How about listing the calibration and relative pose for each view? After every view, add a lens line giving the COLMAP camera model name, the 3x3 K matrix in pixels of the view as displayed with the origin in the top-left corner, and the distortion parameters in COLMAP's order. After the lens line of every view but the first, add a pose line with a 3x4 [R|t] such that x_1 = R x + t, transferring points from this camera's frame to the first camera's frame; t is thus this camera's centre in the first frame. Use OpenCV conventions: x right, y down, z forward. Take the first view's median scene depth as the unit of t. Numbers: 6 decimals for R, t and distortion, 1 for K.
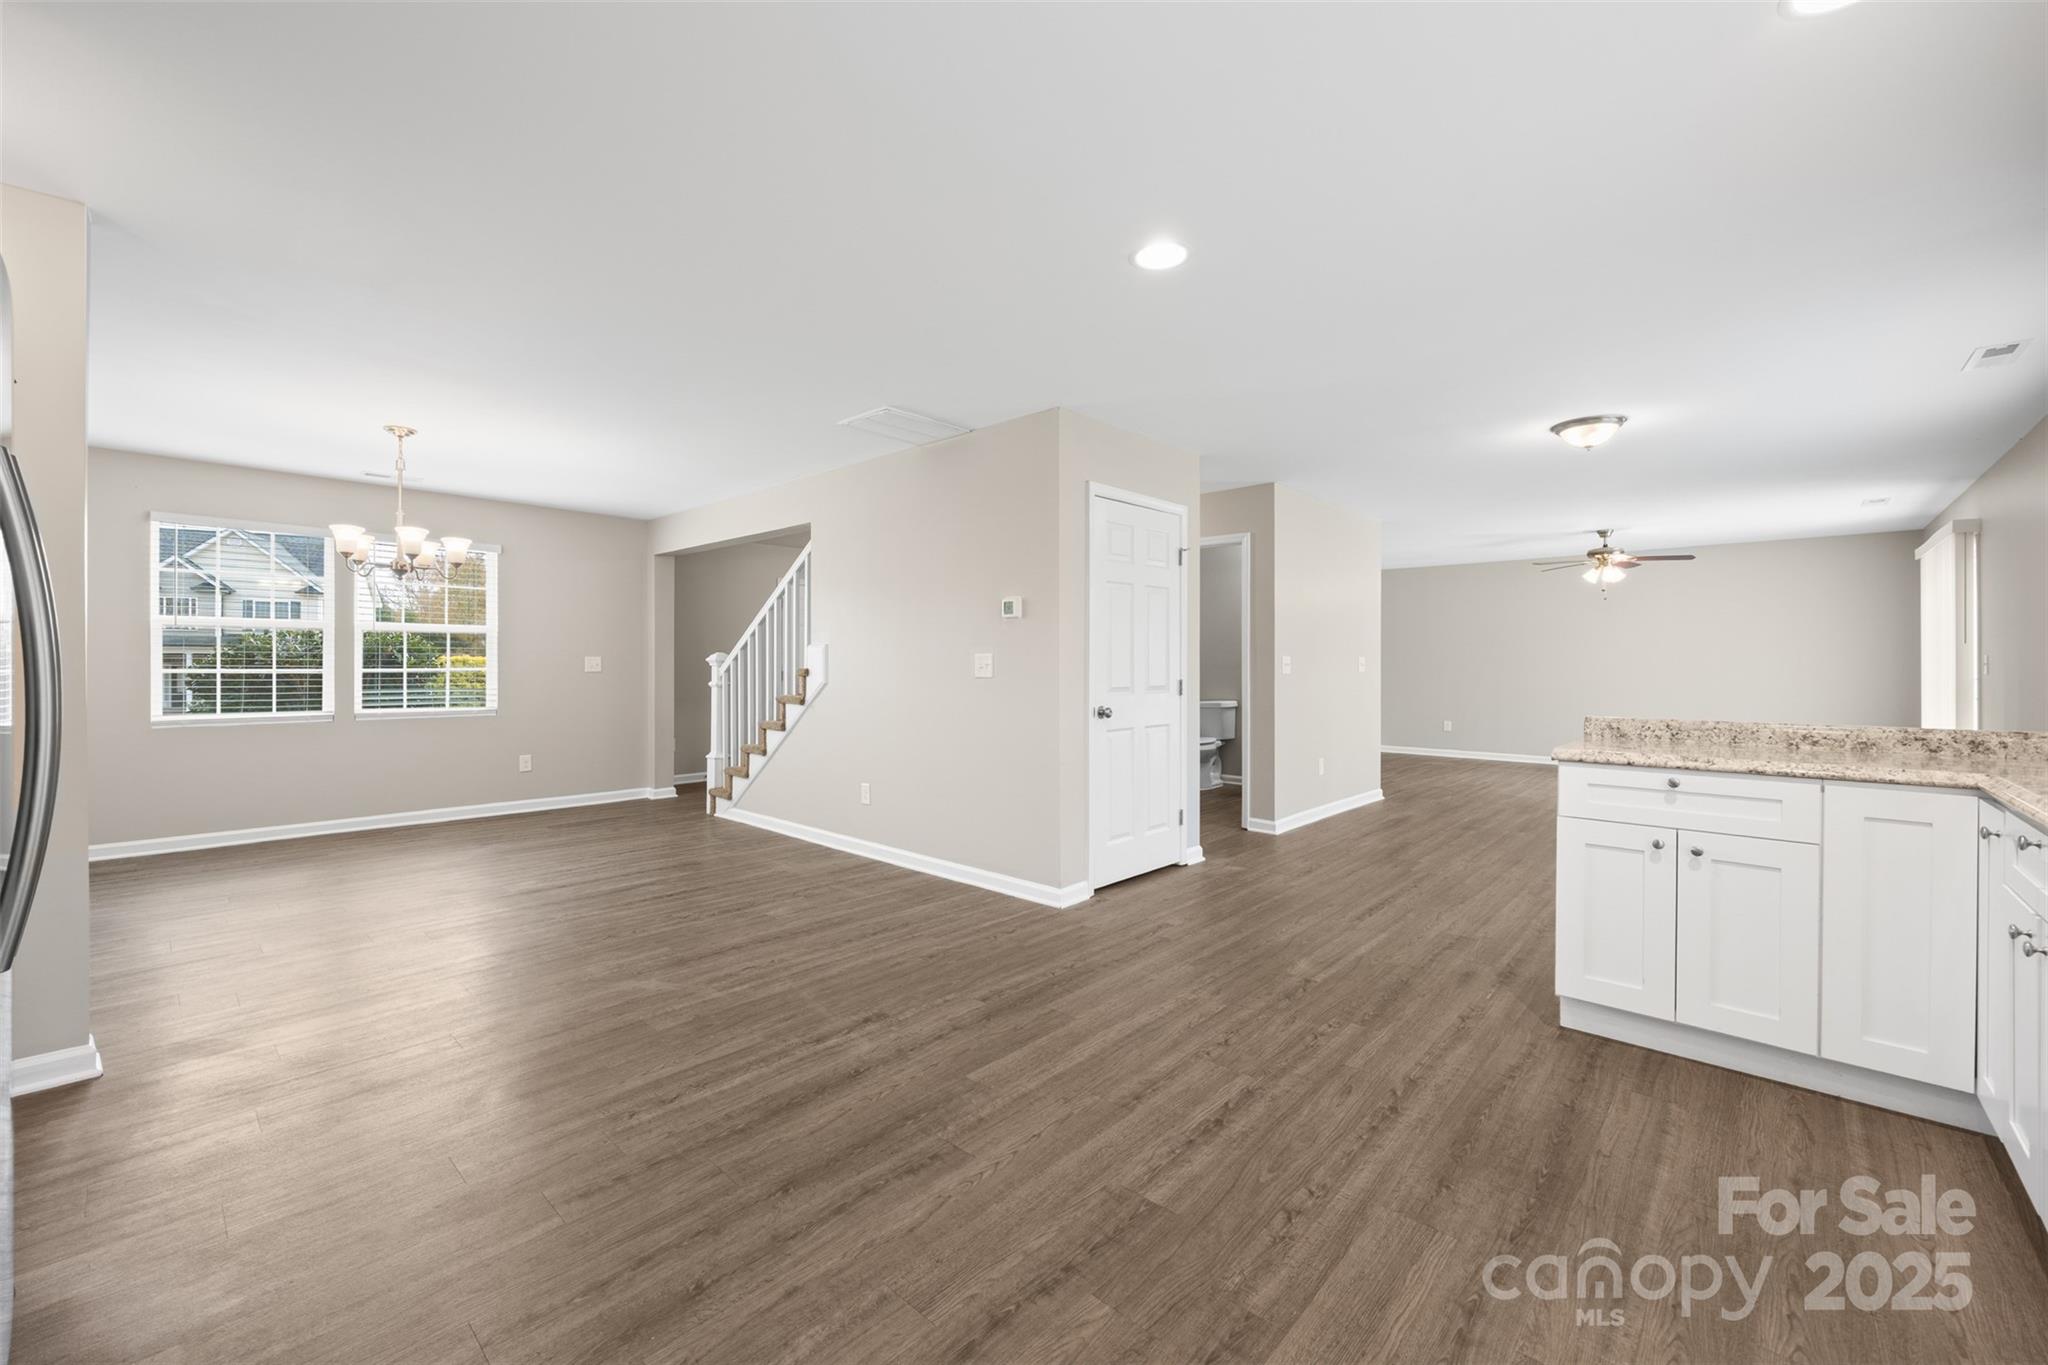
lens RADIAL K [[818.3, 0, 1007.1], [0, 818.3, 707.7], [0, 0, 1]] dist [-0.000248, -0.000054]
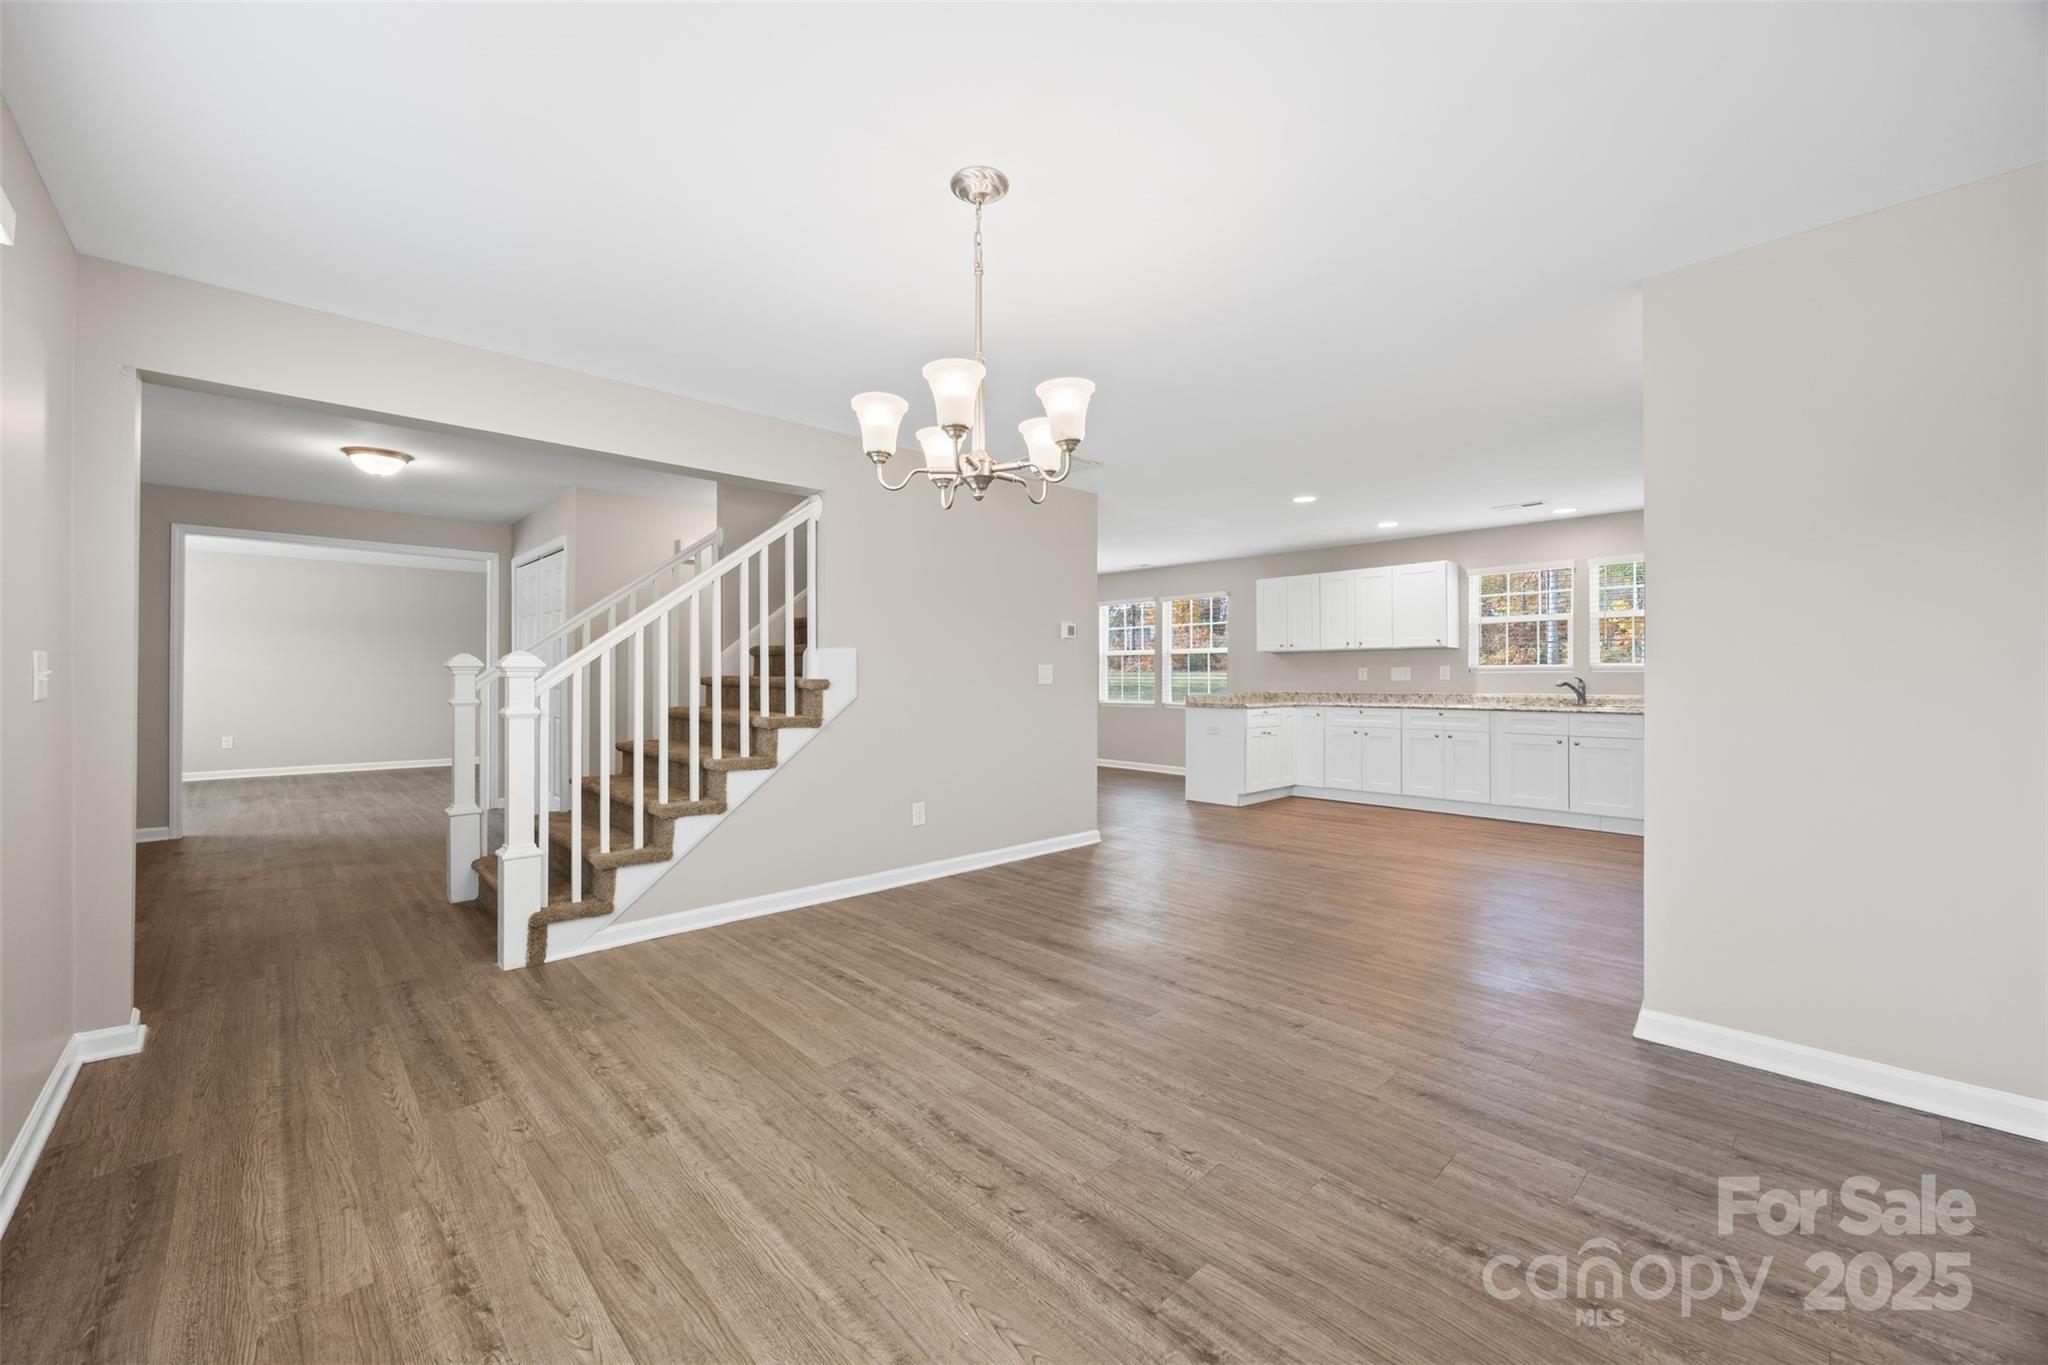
lens RADIAL K [[812.6, 0, 1011.2], [0, 812.6, 673.8], [0, 0, 1]] dist [0.002534, 0.000036]
pose [[0.048863, -0.002043, 0.998803, -2.410010], [0.051037, 0.998697, -0.000454, -0.104040], [-0.997501, 0.050998, 0.048903, 1.884445]]
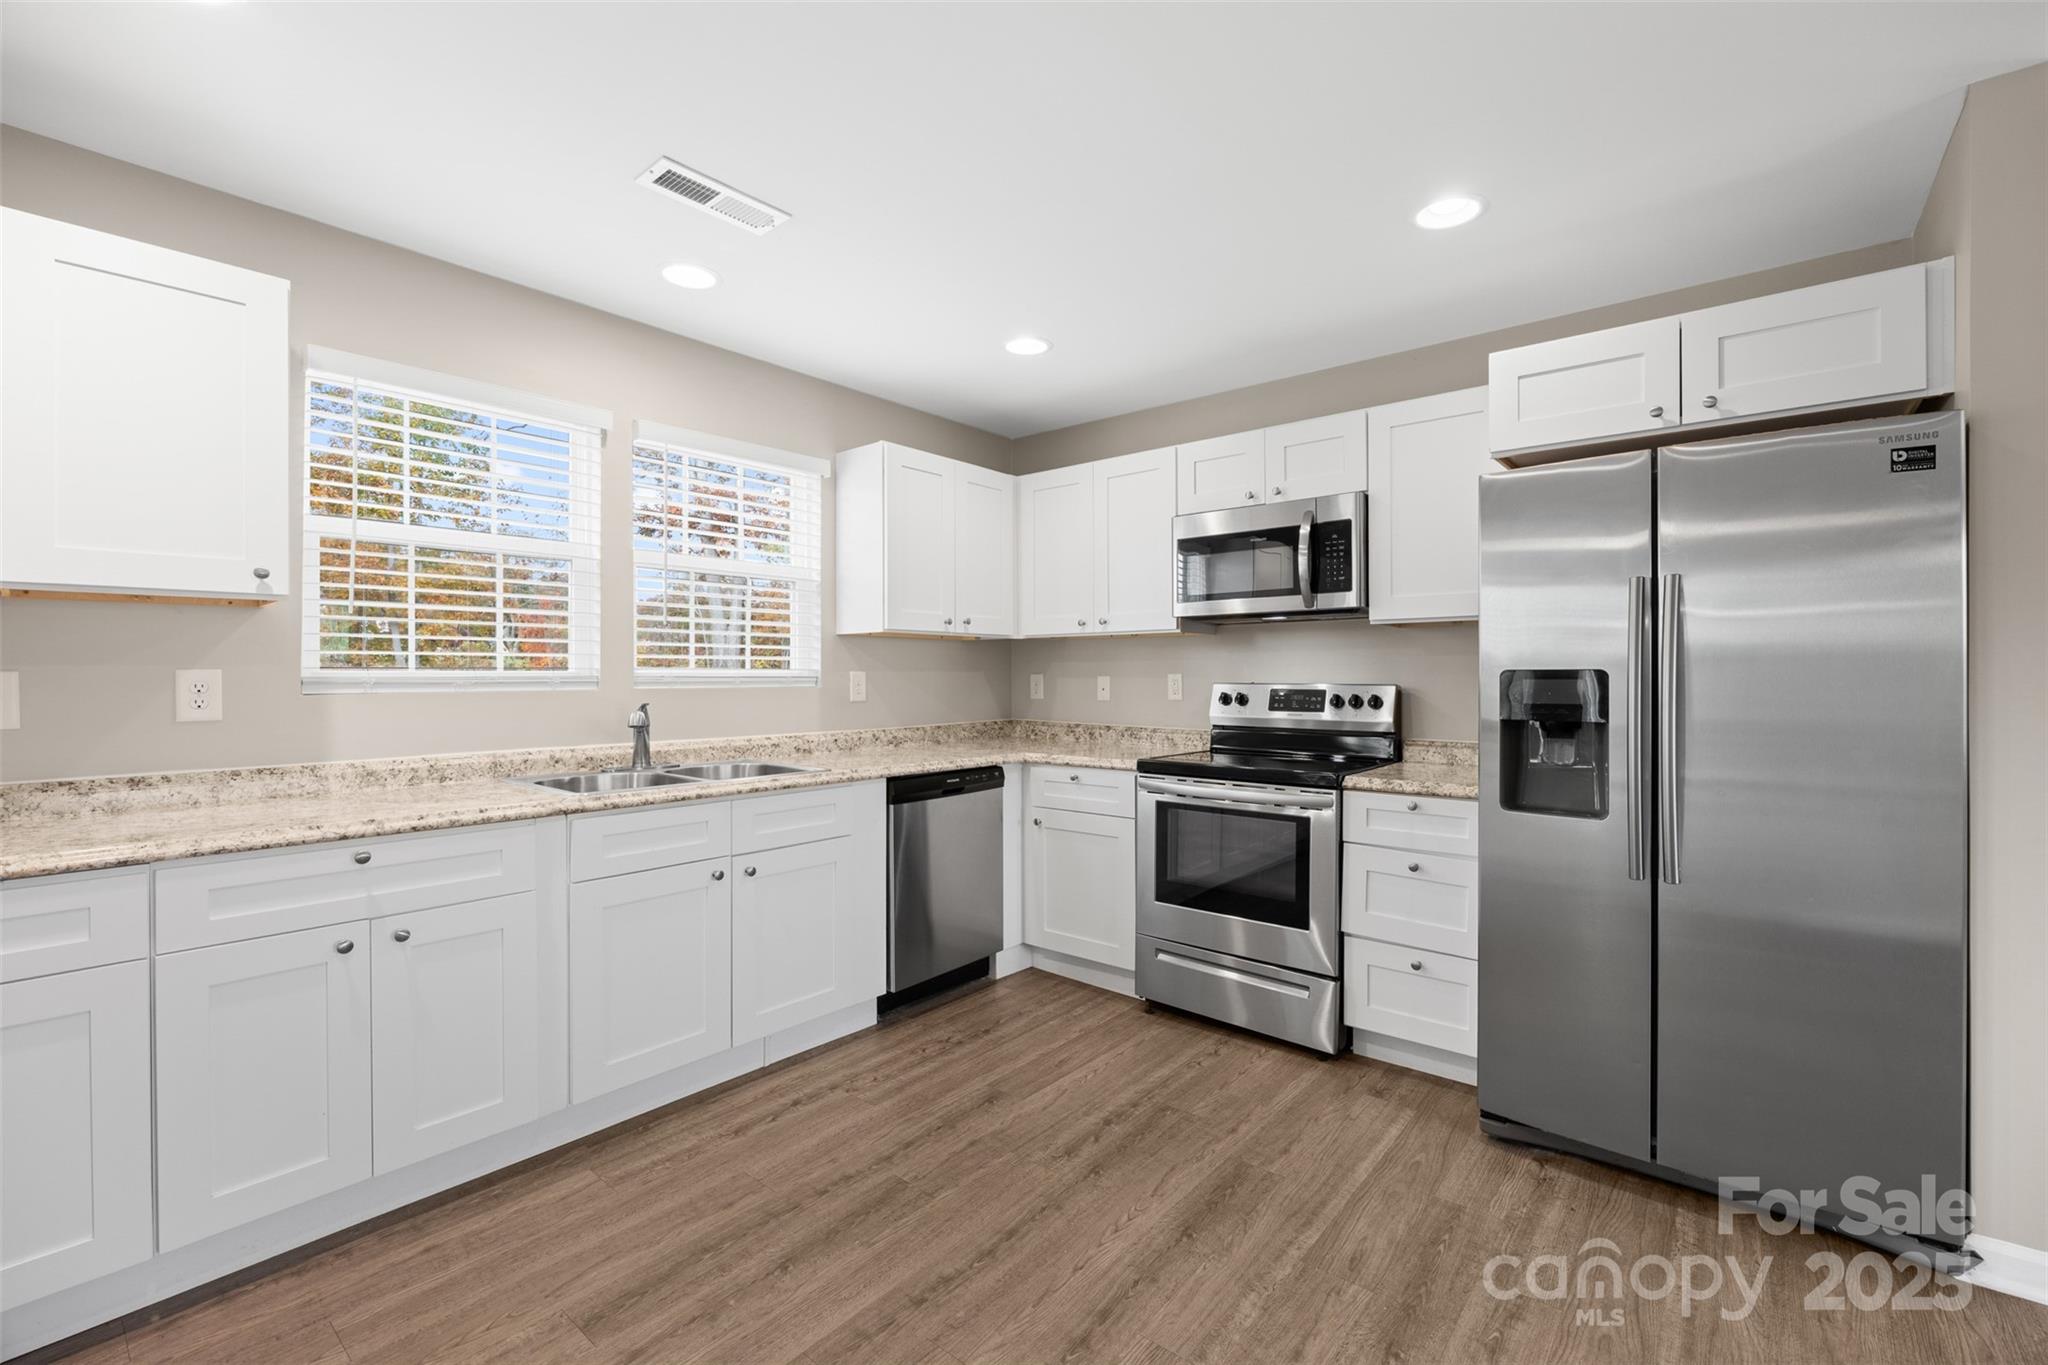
lens RADIAL K [[866.5, 0, 1038.3], [0, 866.5, 676.3], [0, 0, 1]] dist [-0.012919, 0.000737]
pose [[-0.997617, -0.002463, -0.068948, 0.076579], [-0.005925, 0.998729, 0.050060, -0.093031], [0.068737, 0.050349, -0.996363, 1.303554]]
